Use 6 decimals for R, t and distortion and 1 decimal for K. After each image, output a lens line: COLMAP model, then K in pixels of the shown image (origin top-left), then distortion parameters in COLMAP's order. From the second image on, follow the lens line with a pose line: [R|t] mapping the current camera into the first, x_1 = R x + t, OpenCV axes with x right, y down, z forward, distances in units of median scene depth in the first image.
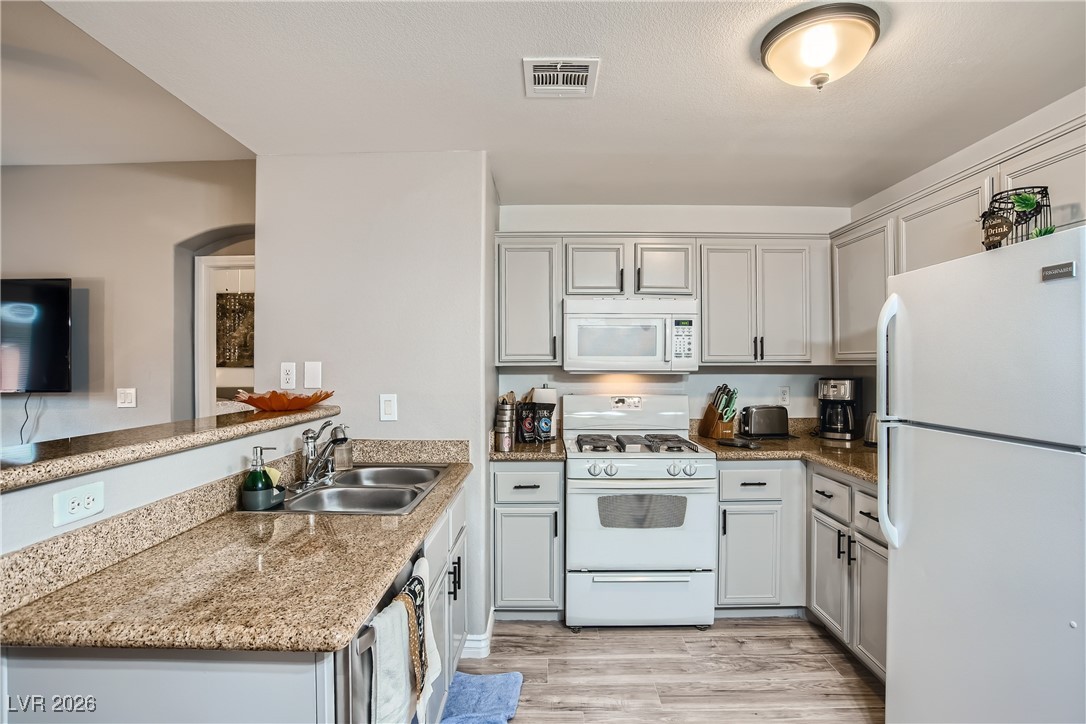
lens RADIAL K [[548.2, 0, 543.0], [0, 548.2, 362.0], [0, 0, 1]] dist [-0.077488, 0.039422]
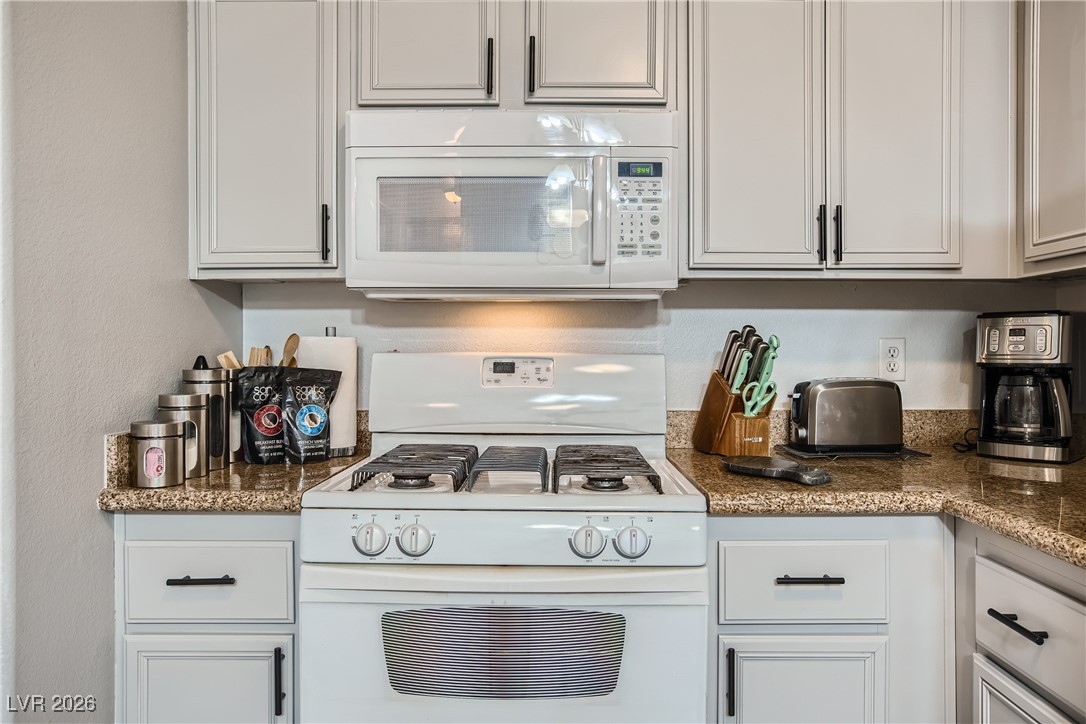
lens RADIAL K [[751.7, 0, 553.0], [0, 751.7, 356.8], [0, 0, 1]] dist [-0.054227, 0.057844]
pose [[0.999990, 0.001850, -0.004130, 0.214831], [-0.001814, 0.999960, 0.008754, 0.068429], [0.004146, -0.008747, 0.999953, 0.488791]]
